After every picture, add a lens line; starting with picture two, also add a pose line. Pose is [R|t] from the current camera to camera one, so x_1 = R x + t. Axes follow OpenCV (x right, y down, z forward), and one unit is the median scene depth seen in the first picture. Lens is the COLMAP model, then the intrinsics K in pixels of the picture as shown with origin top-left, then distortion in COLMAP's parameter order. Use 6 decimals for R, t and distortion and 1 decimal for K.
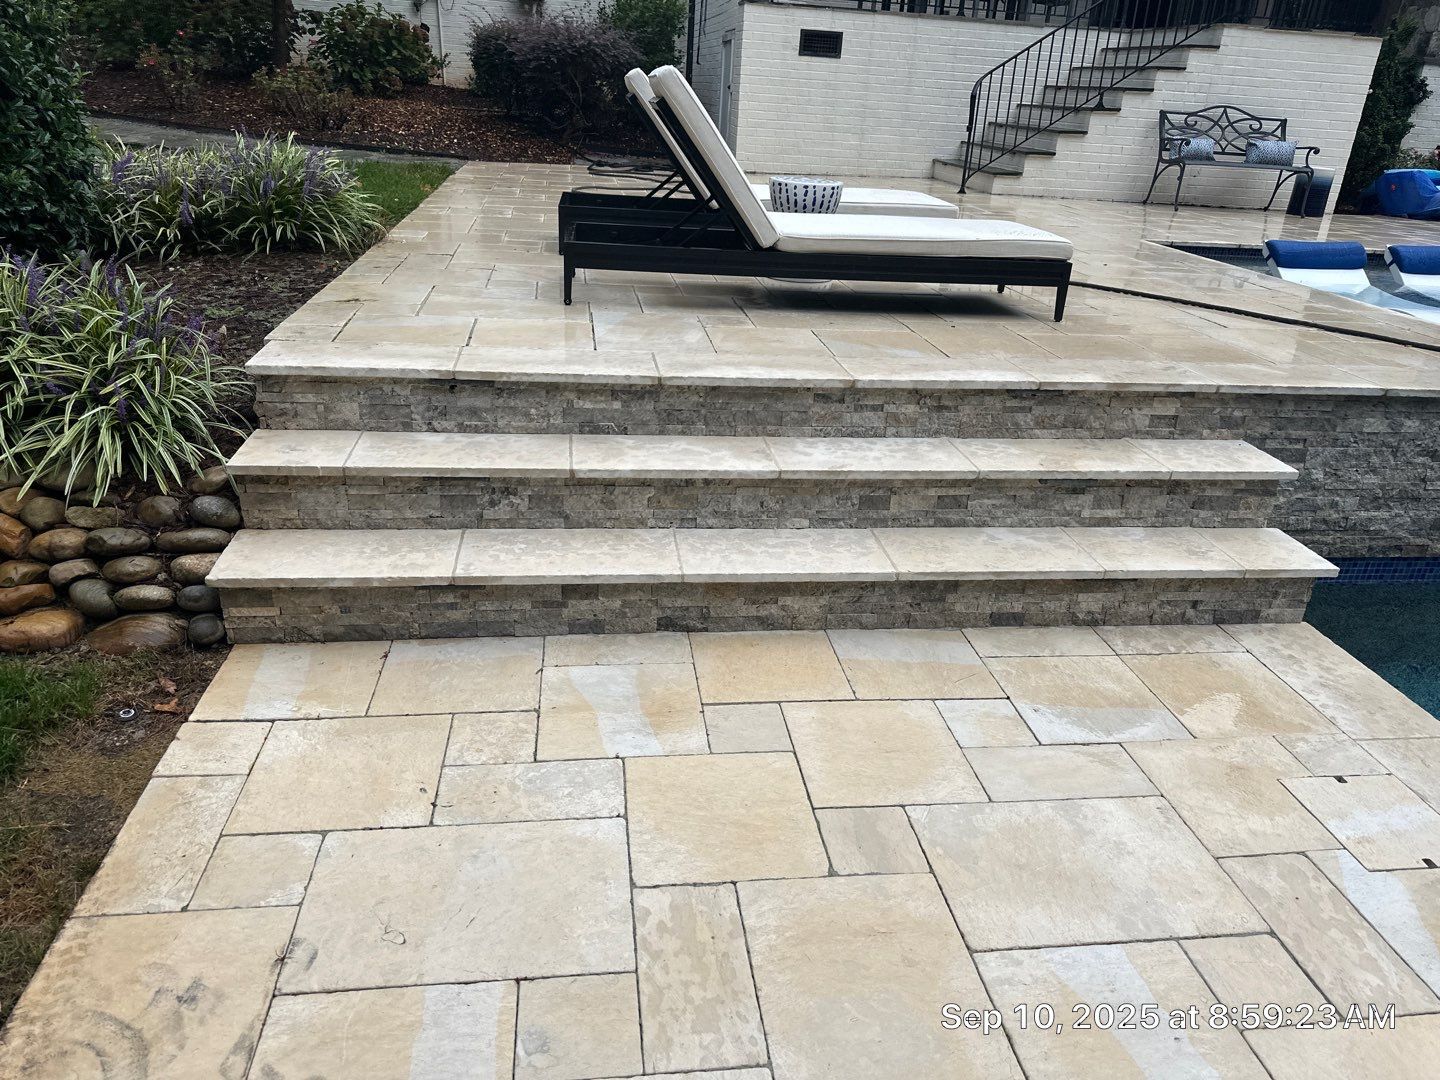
lens RADIAL K [[982.9, 0, 720.0], [0, 982.9, 540.0], [0, 0, 1]] dist [-0.005358, -0.003759]
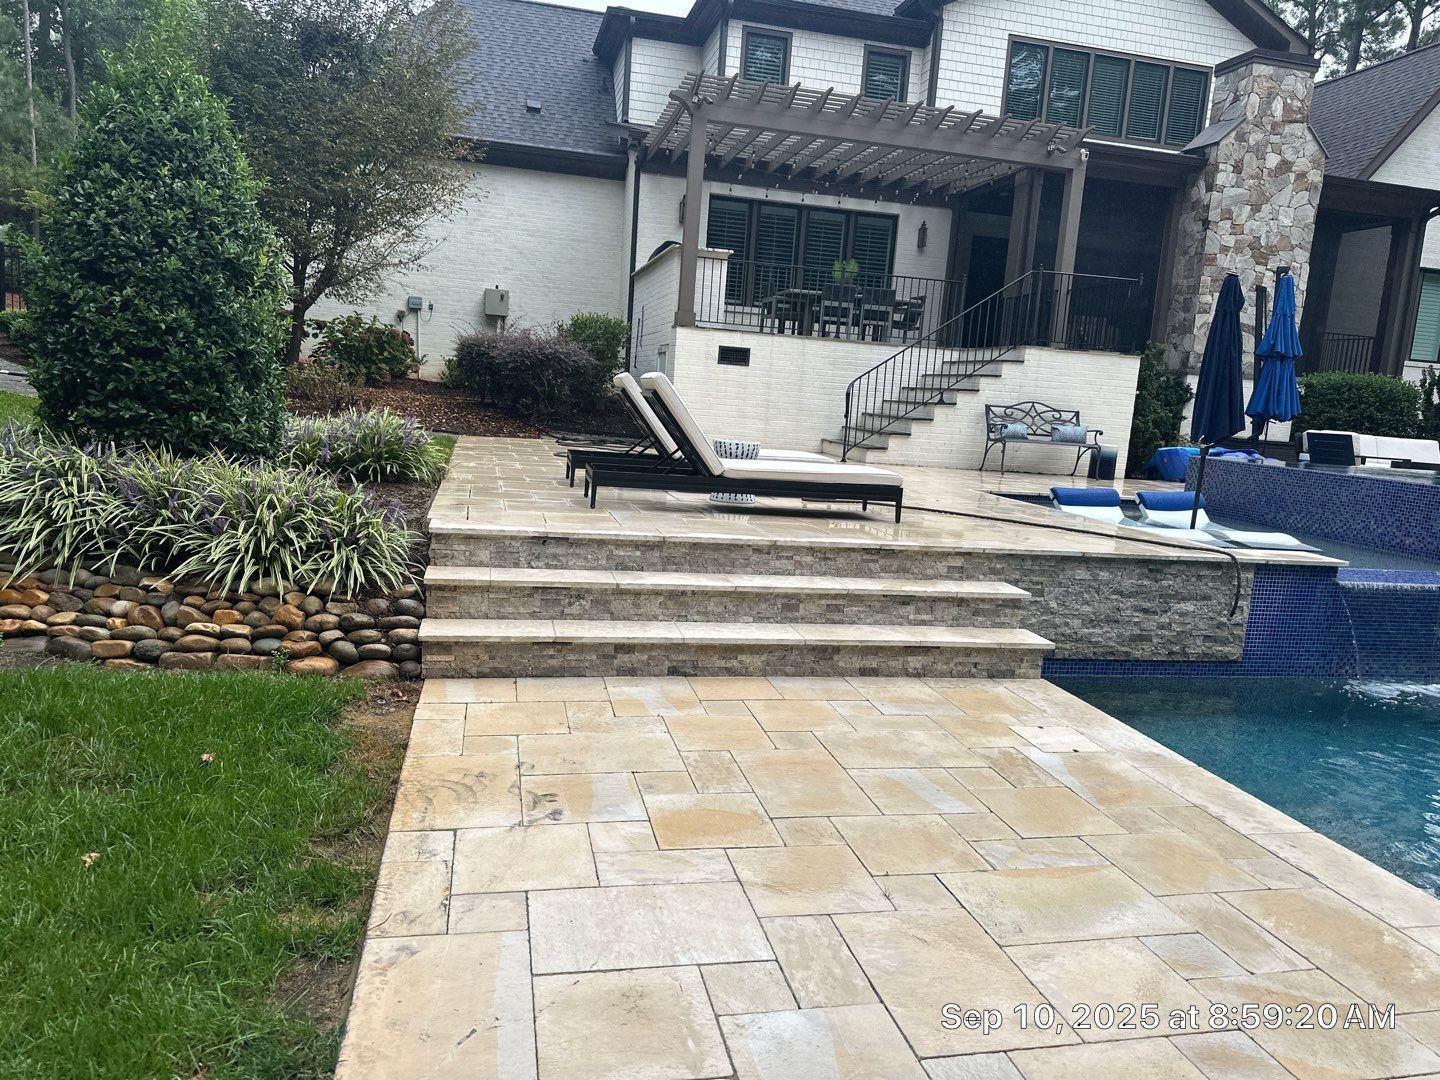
lens RADIAL K [[971.9, 0, 721.3], [0, 971.9, 568.2], [0, 0, 1]] dist [0.047205, -0.036812]
pose [[0.995715, -0.002647, 0.092440, -0.069692], [0.025158, 0.969643, -0.243228, 0.178968], [-0.088990, 0.244511, 0.965554, -0.383944]]
